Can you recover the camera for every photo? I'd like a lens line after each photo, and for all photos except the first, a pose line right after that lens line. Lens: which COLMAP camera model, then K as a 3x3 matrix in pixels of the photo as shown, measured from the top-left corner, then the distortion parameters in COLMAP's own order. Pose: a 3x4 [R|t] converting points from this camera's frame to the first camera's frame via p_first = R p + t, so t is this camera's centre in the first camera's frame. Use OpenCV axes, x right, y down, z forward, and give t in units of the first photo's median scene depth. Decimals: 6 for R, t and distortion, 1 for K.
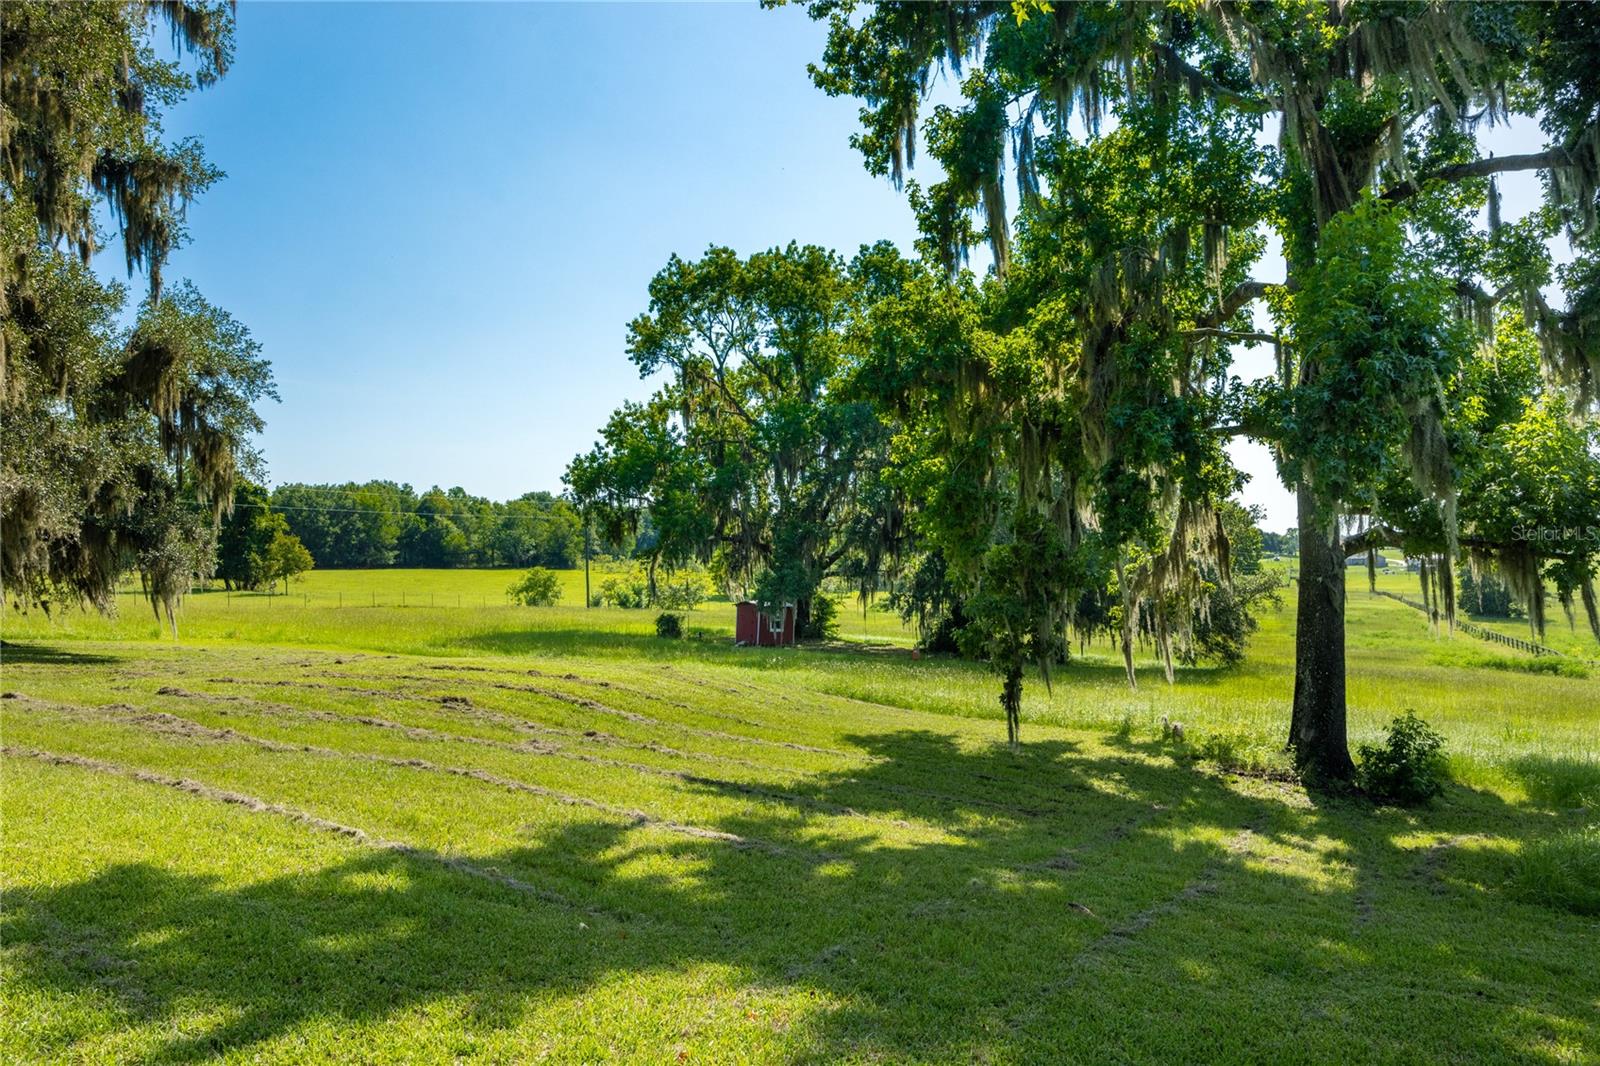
lens RADIAL K [[1082.6, 0, 800.0], [0, 1082.6, 533.0], [0, 0, 1]] dist [-0.001124, -0.000023]
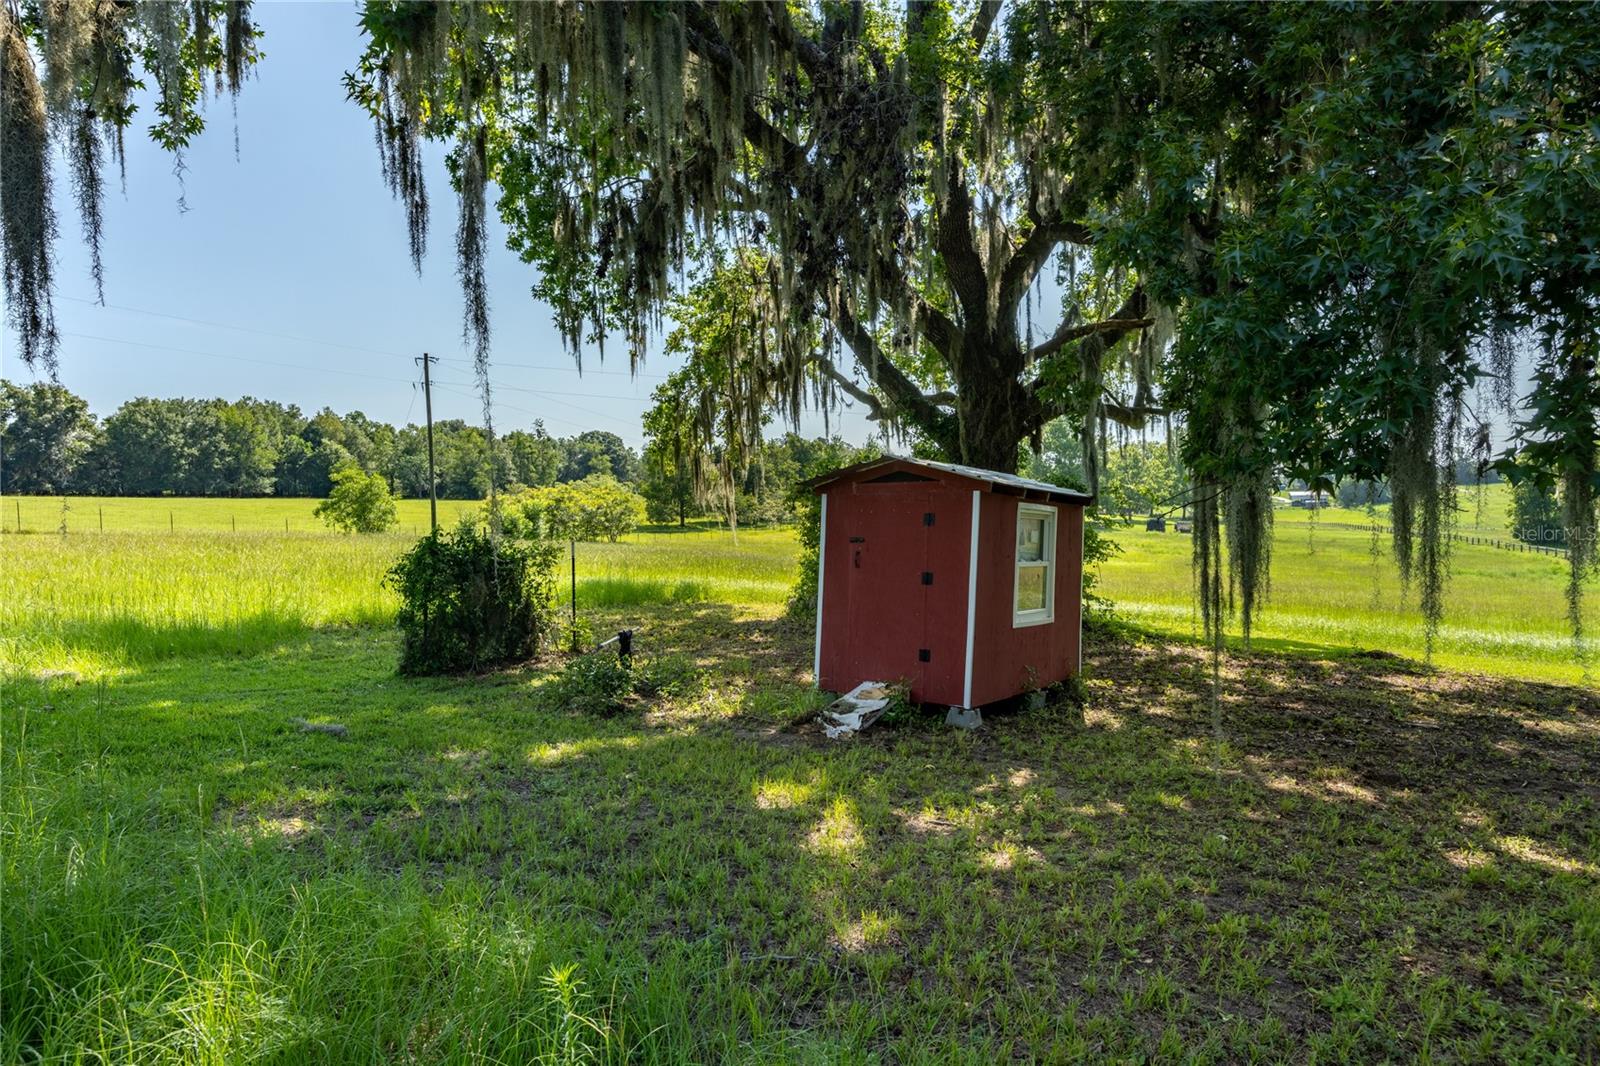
lens RADIAL K [[926.4, 0, 800.0], [0, 926.4, 533.0], [0, 0, 1]] dist [0.030839, -0.000215]
pose [[0.995717, 0.002690, 0.092414, -0.018799], [-0.007814, 0.998448, 0.055133, 0.016126], [-0.092122, -0.055619, 0.994193, 0.205598]]
